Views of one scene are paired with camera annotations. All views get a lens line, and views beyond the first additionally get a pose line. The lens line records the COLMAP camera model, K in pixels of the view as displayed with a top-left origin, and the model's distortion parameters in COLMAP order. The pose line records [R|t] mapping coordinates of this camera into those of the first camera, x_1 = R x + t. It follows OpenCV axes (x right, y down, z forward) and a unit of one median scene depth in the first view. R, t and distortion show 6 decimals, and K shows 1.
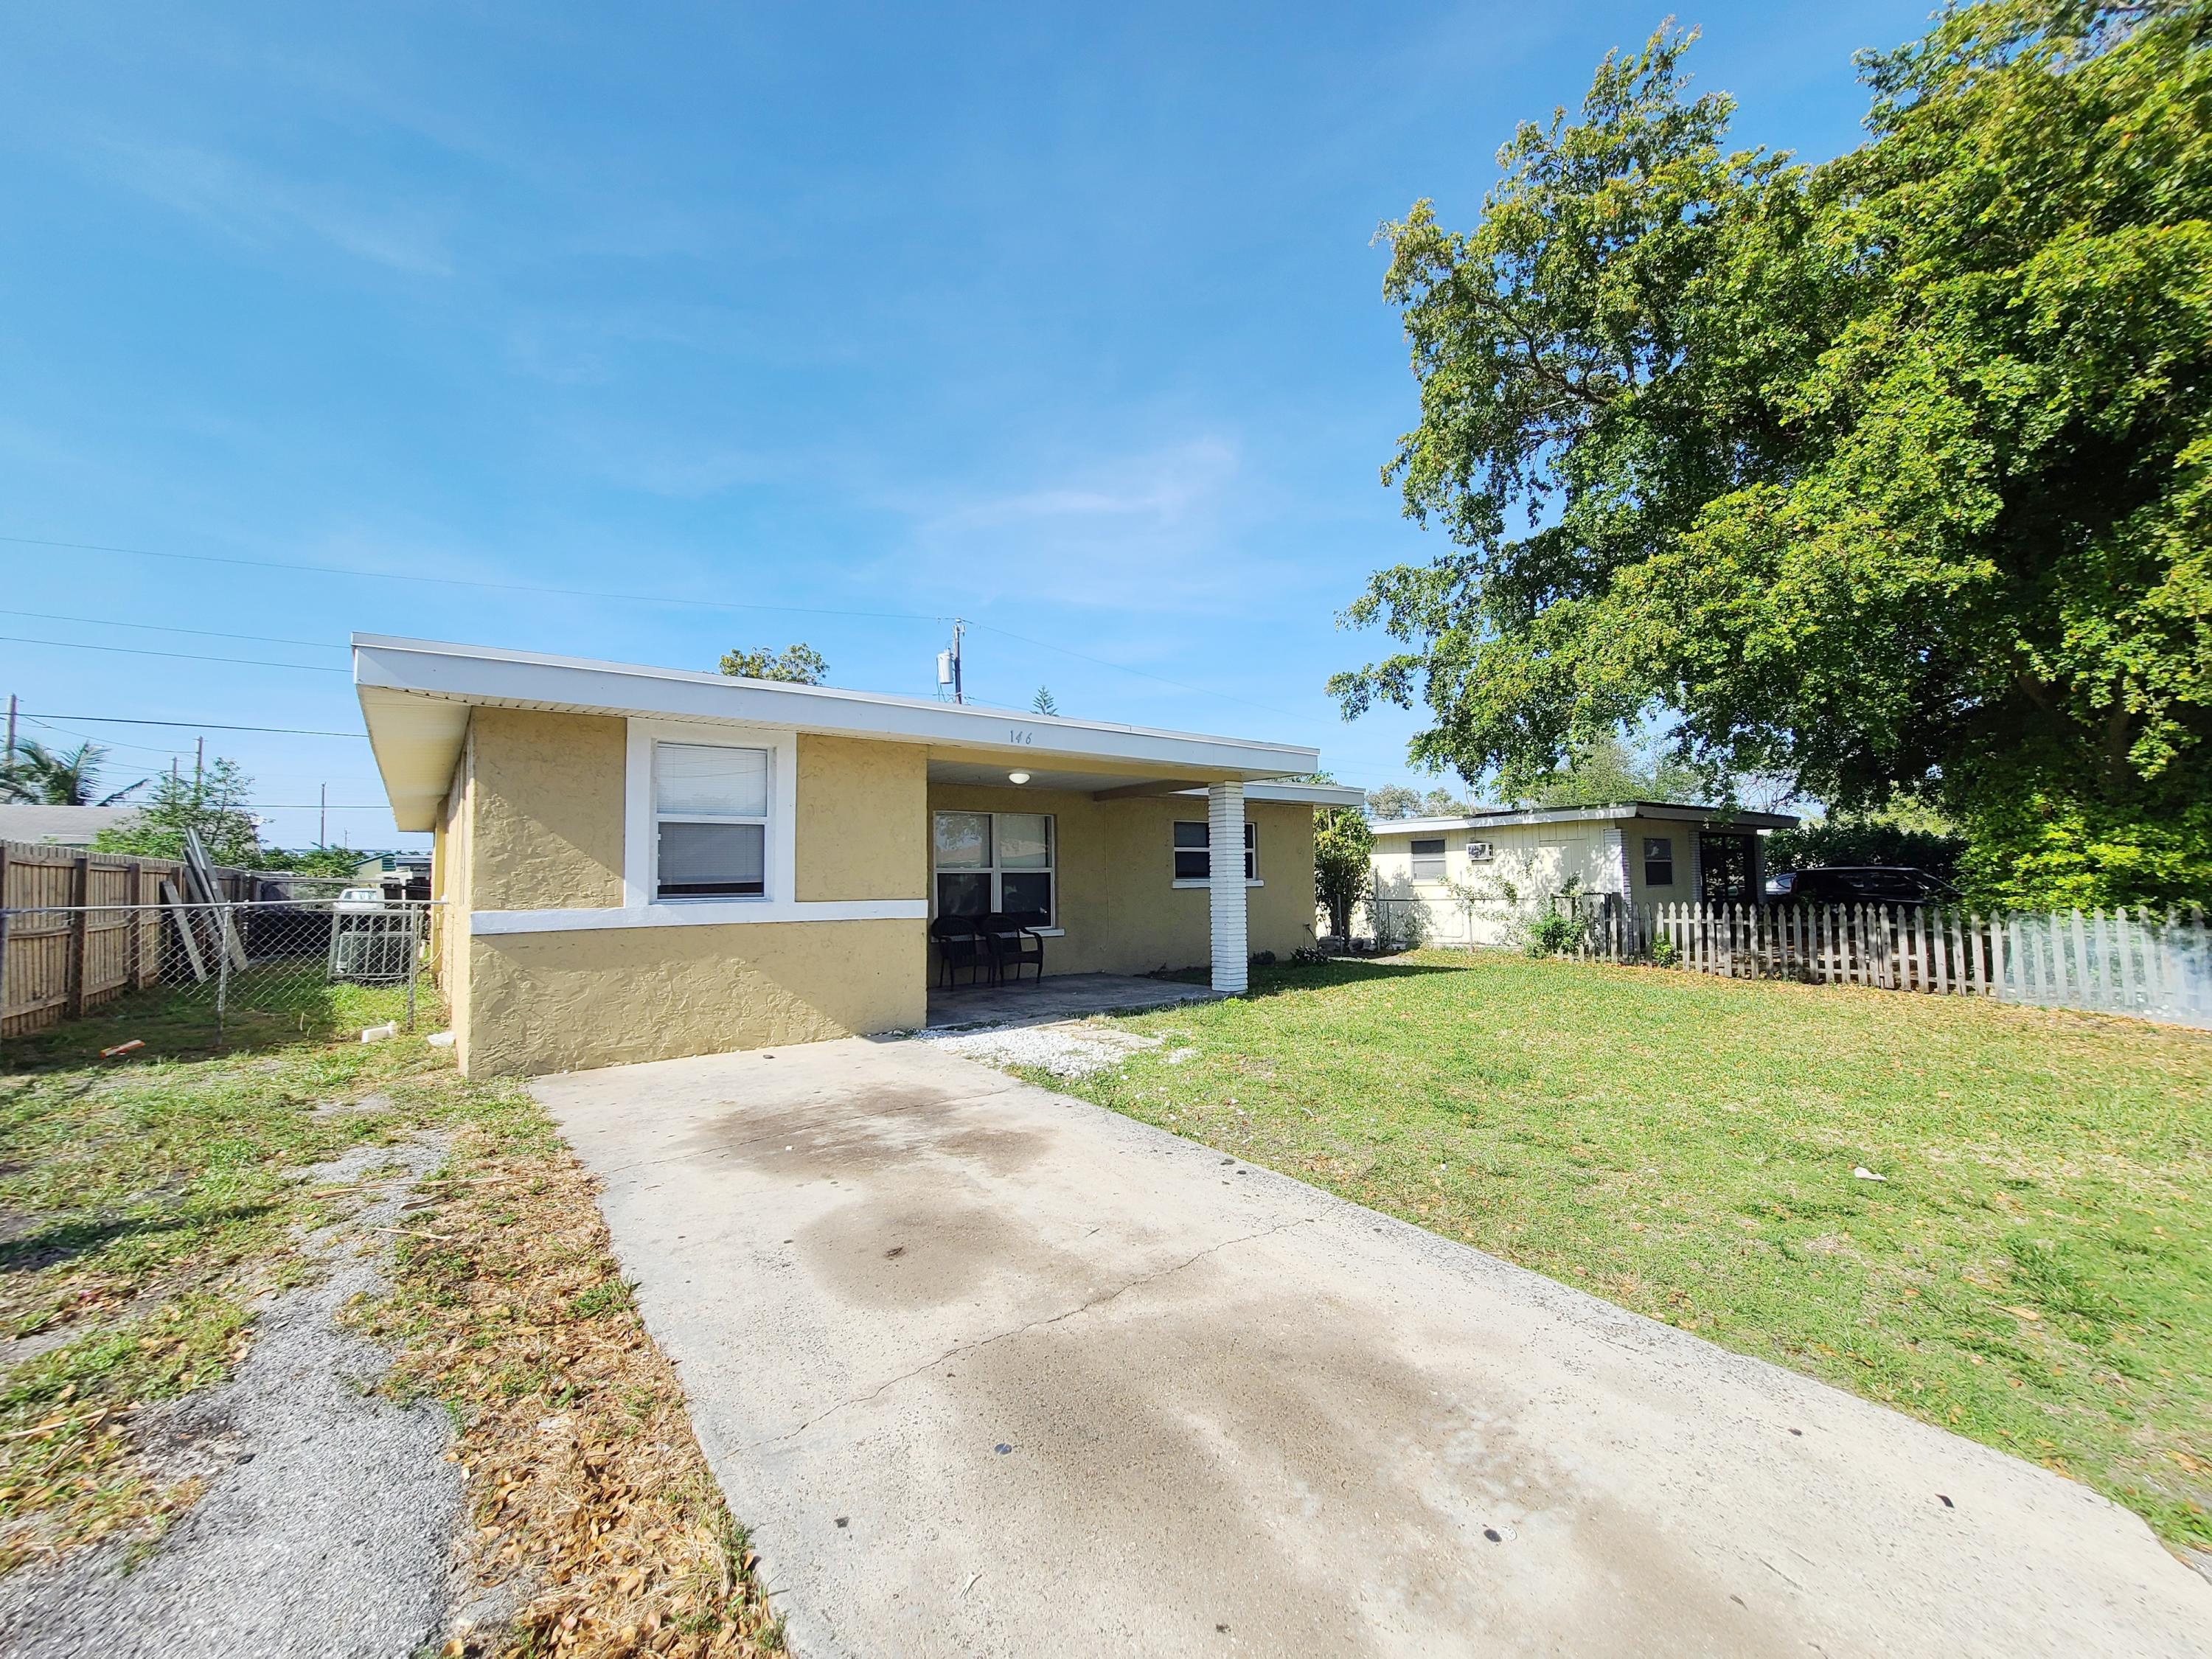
lens RADIAL K [[909.9, 0, 1117.9], [0, 909.9, 832.3], [0, 0, 1]] dist [0.000120, -0.001246]
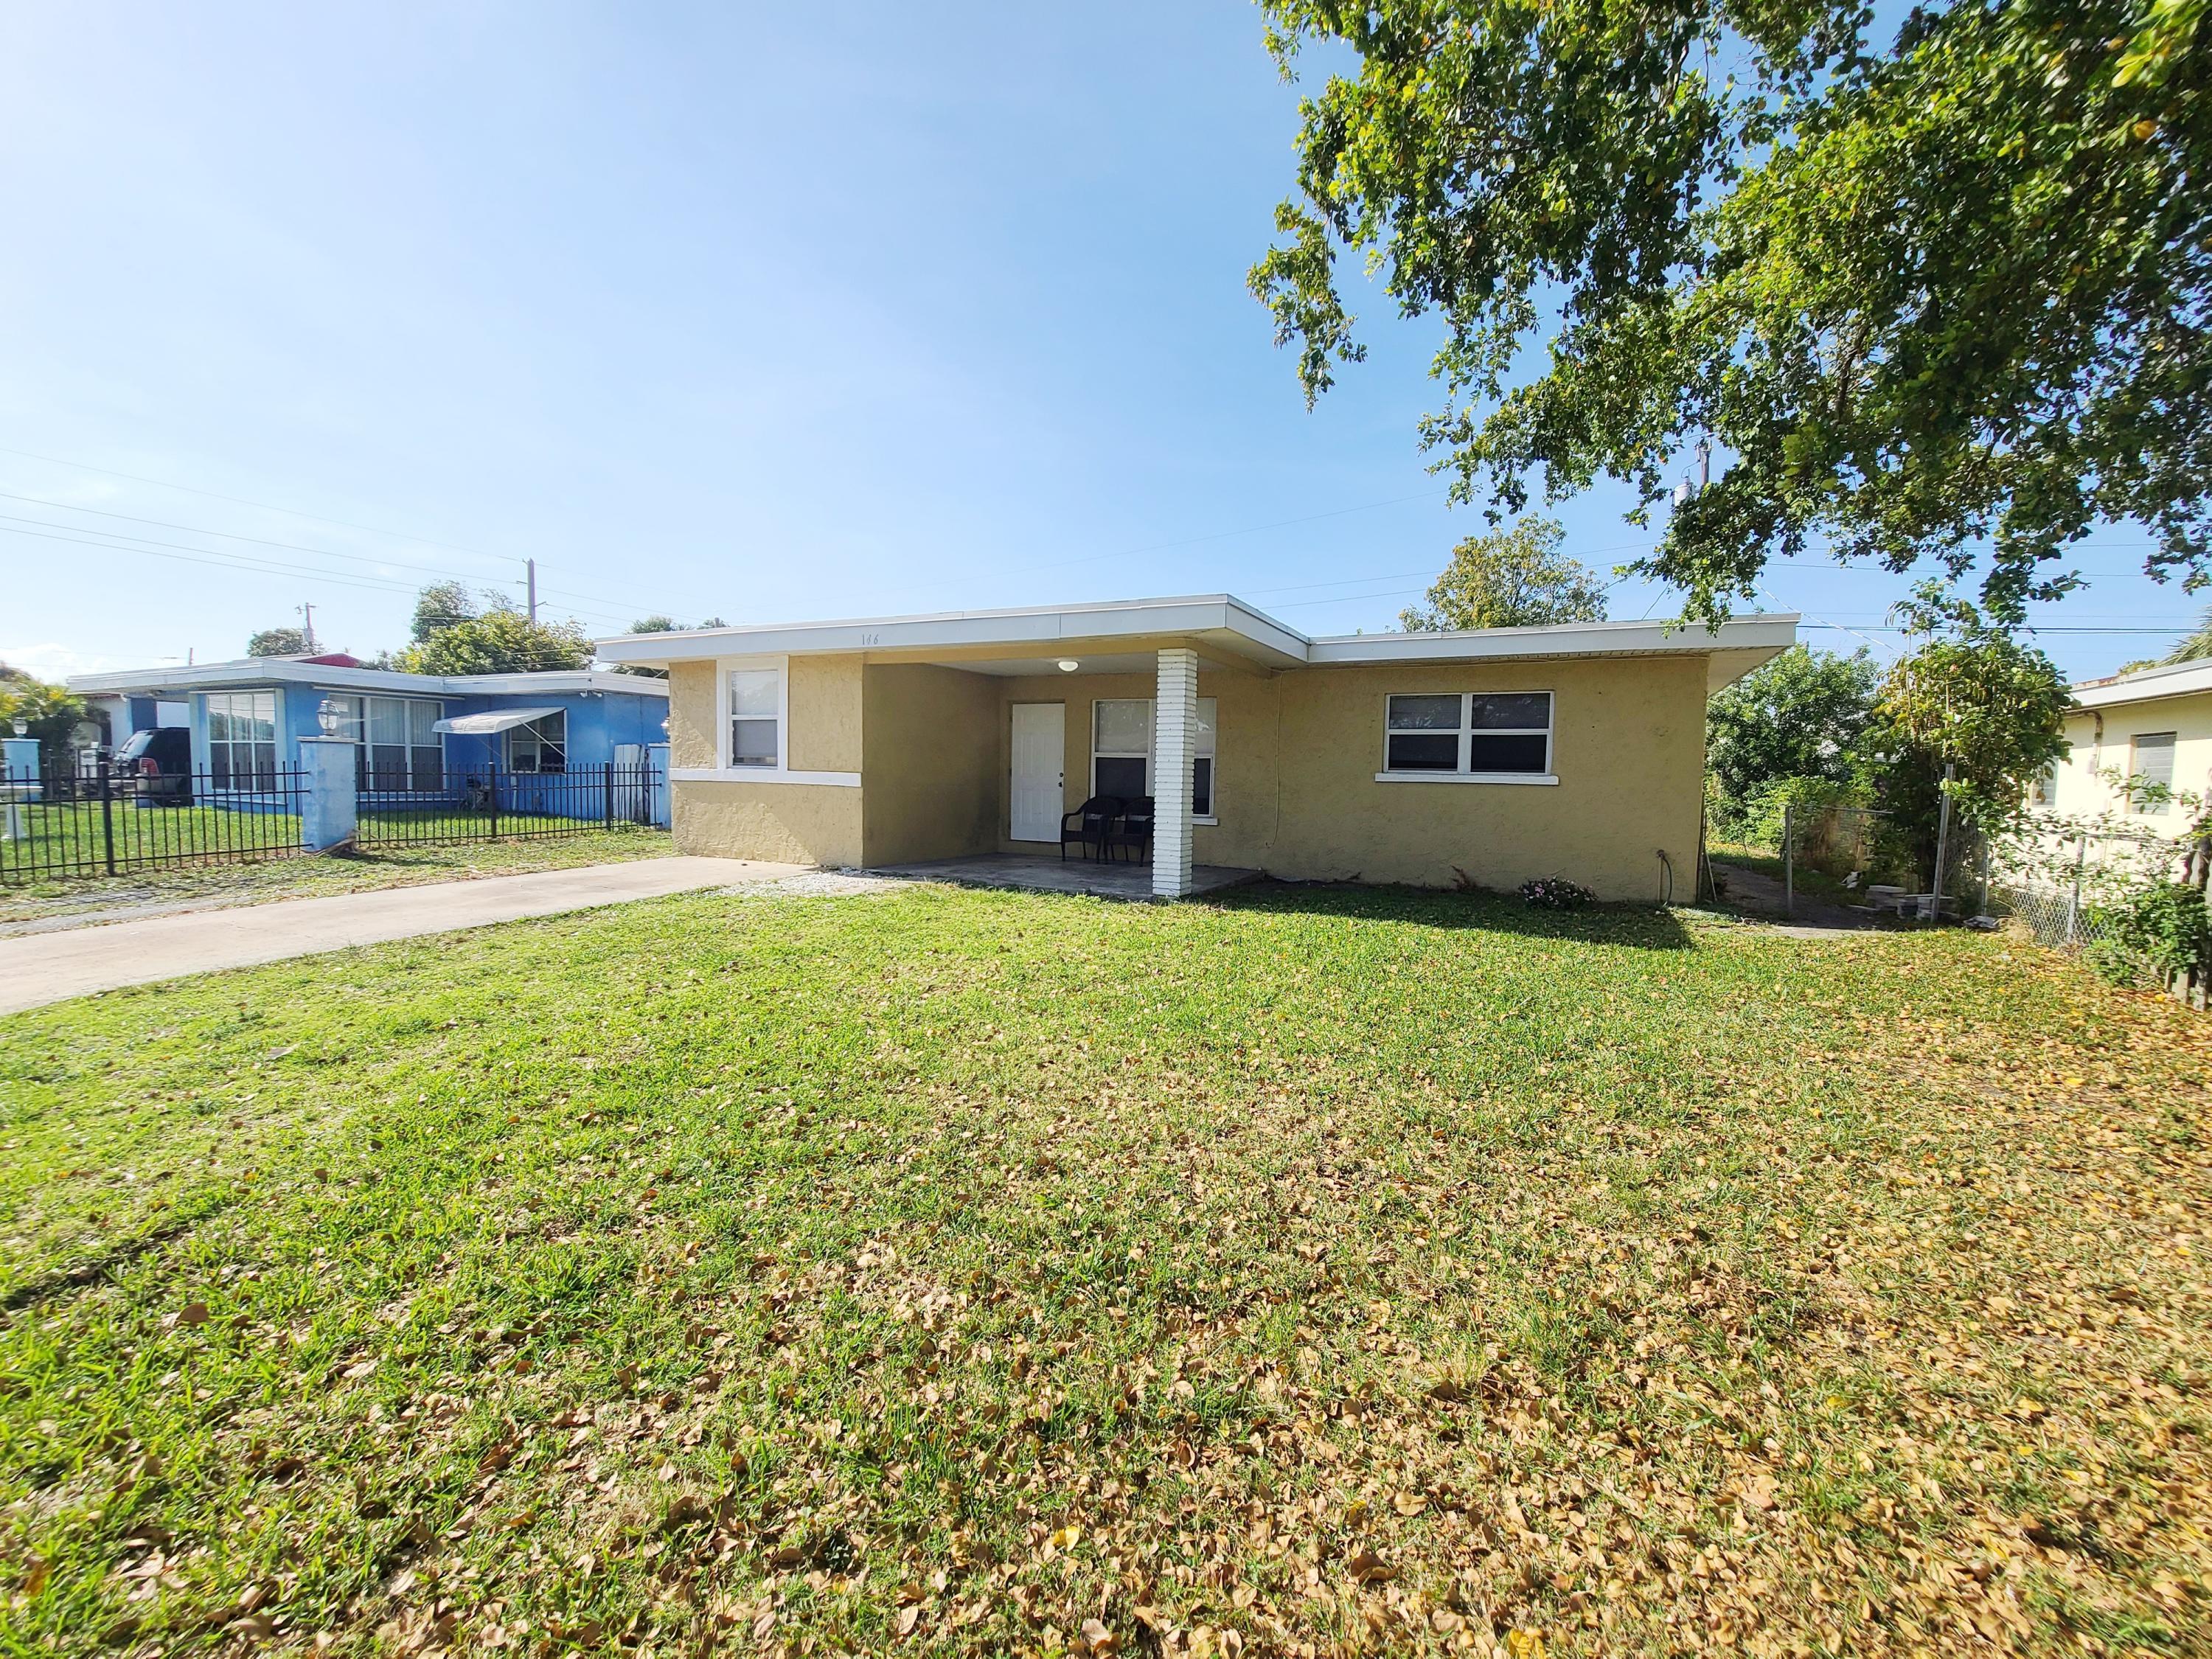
lens RADIAL K [[884.8, 0, 1137.8], [0, 884.8, 834.7], [0, 0, 1]] dist [0.000723, 0.000062]
pose [[0.435610, 0.085240, -0.896090, 1.108681], [0.021806, 0.994215, 0.105174, 0.037340], [0.899871, -0.065355, 0.431231, 0.800006]]
